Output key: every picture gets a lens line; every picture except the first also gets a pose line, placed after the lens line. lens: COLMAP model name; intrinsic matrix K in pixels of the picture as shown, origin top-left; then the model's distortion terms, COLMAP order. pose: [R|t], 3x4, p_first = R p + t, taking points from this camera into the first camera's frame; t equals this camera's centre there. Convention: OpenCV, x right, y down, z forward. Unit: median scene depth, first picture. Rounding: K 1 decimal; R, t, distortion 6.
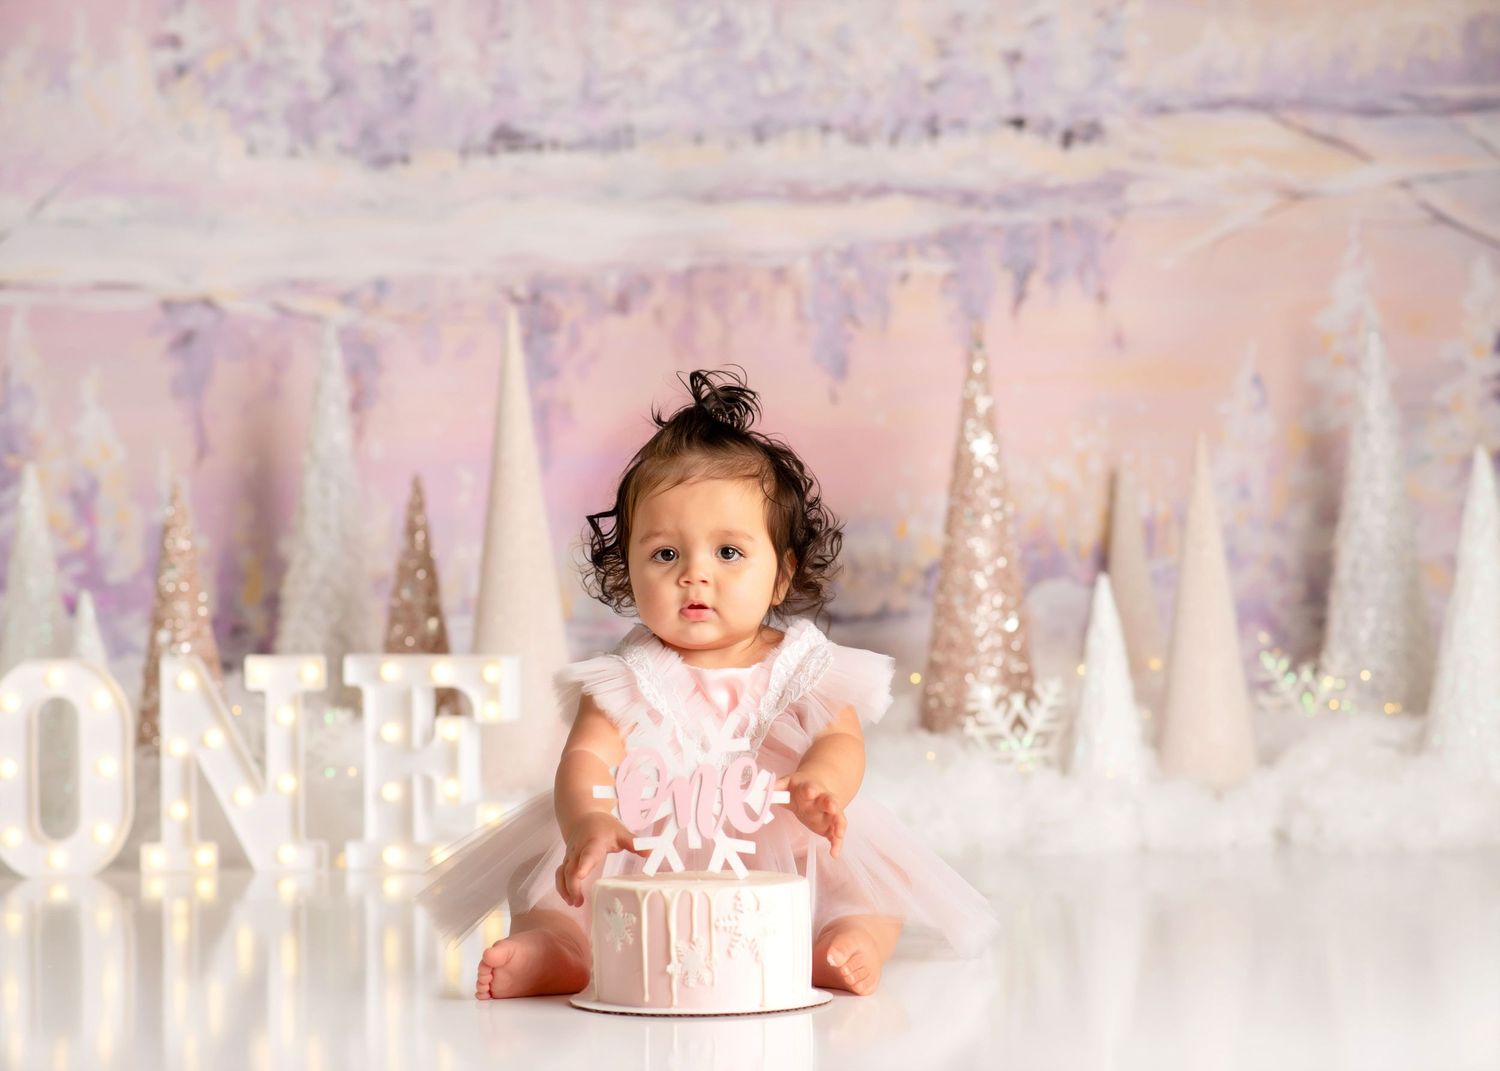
lens RADIAL K [[4478.0, 0, 755.1], [0, 4478.0, 542.0], [0, 0, 1]] dist [0.226781, 0.000000]
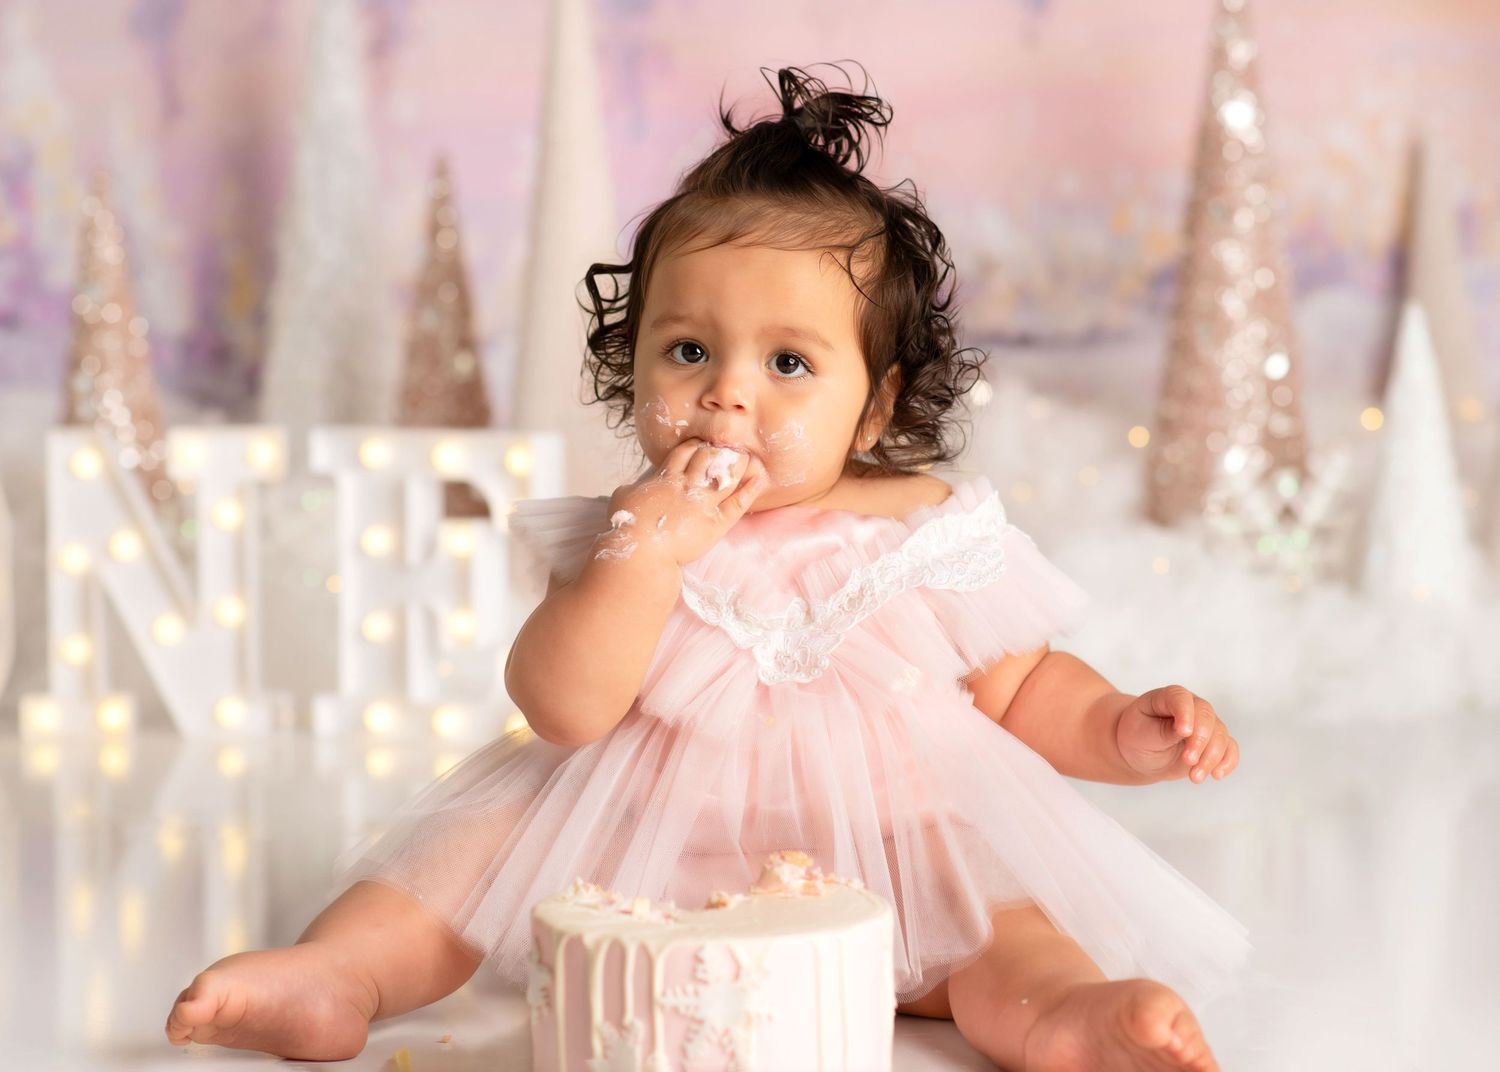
lens RADIAL K [[4478.0, 0, 745.3], [0, 4478.0, 542.5], [0, 0, 1]] dist [0.226781, 0.000000]
pose [[0.998761, 0.004734, -0.049530, 0.008737], [-0.000457, 0.996294, 0.086015, -0.014866], [0.049754, -0.085886, 0.995062, 0.287387]]
